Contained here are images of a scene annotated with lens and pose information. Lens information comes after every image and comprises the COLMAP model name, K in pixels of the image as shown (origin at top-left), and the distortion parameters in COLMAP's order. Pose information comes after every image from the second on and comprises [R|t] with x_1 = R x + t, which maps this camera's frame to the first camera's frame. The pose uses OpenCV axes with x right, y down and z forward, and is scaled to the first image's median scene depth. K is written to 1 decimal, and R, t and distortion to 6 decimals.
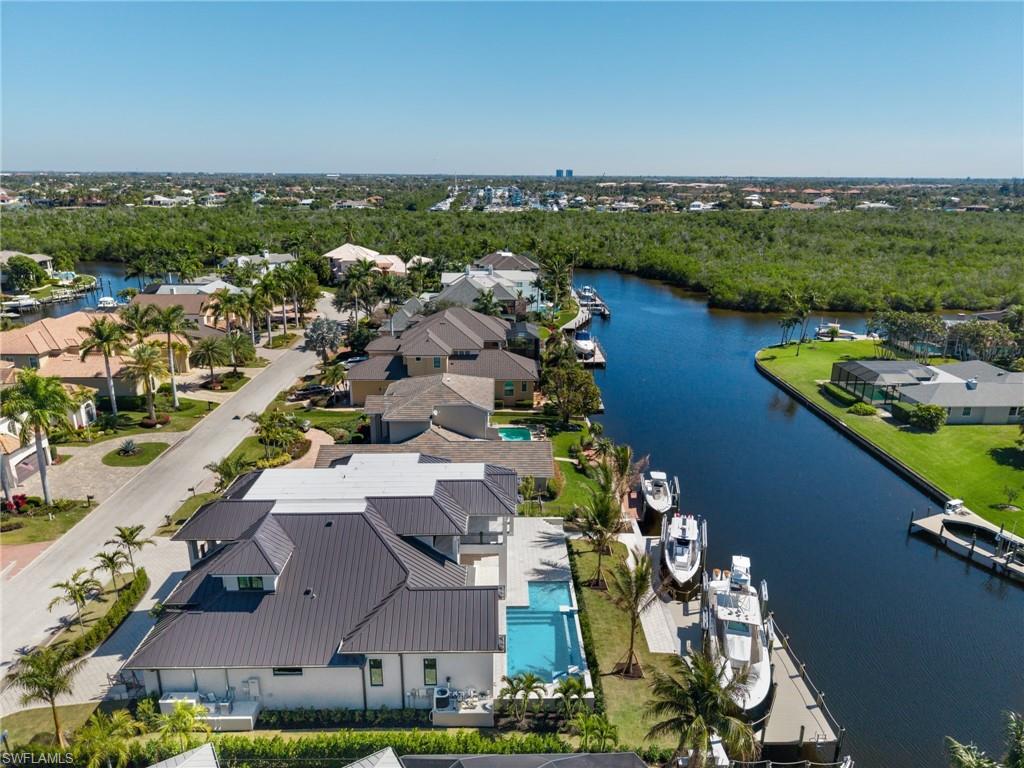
lens RADIAL K [[689.2, 0, 512.5], [0, 689.2, 379.2], [0, 0, 1]] dist [0.026371, -0.023984]
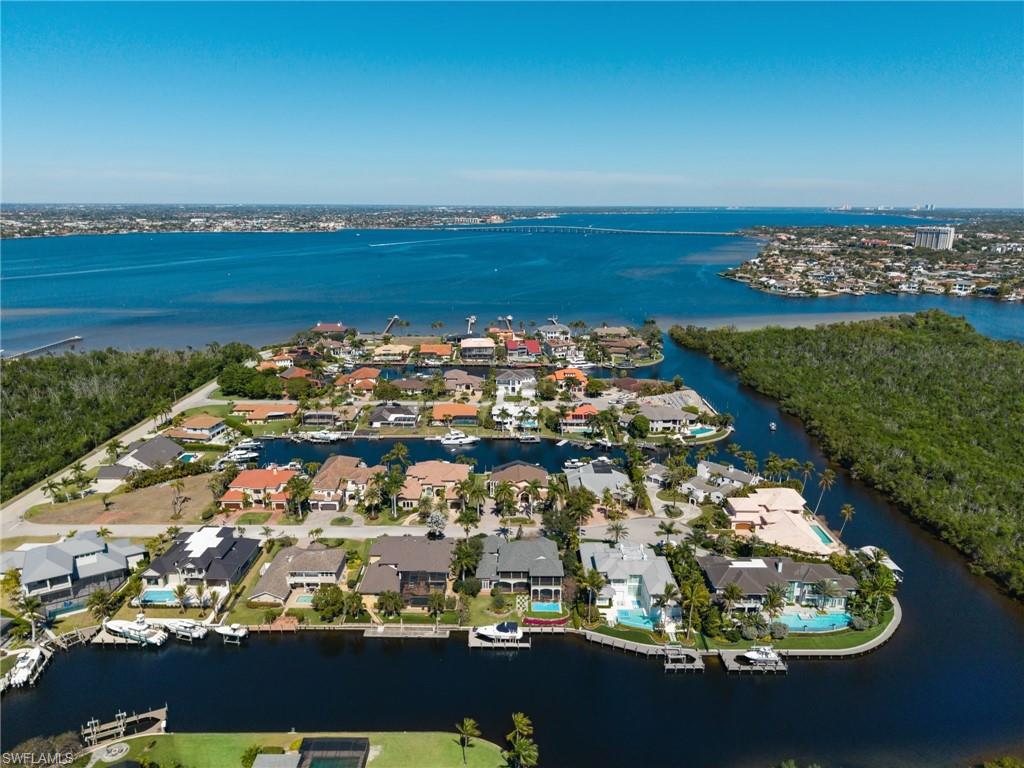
lens RADIAL K [[689.2, 0, 512.5], [0, 689.2, 379.2], [0, 0, 1]] dist [0.026371, -0.023984]
pose [[-0.025072, 0.245697, -0.969022, 1.776823], [-0.288602, 0.926276, 0.242326, -1.157286], [0.957121, 0.285738, 0.047685, 1.234303]]
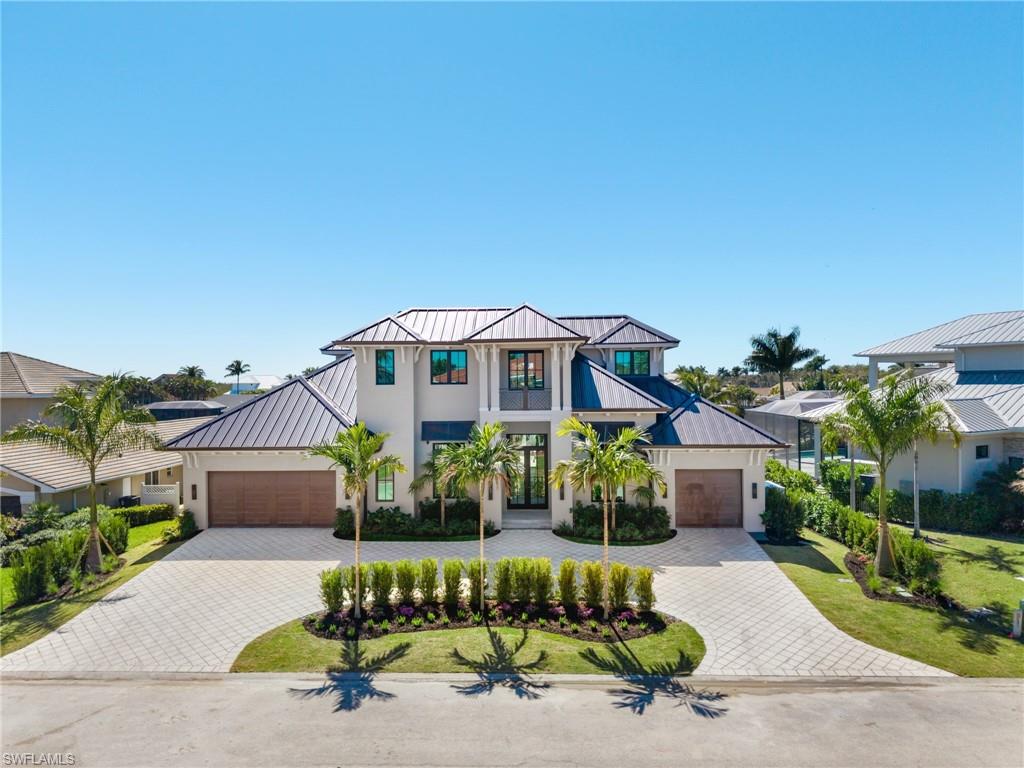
lens RADIAL K [[683.1, 0, 512.0], [0, 683.1, 384.0], [0, 0, 1]] dist [0.041358, -0.047954]
pose [[0.047096, 0.001137, 0.998890, -0.543457], [0.290415, 0.956787, -0.014782, 0.131488], [-0.955741, 0.290789, 0.044731, 0.536140]]
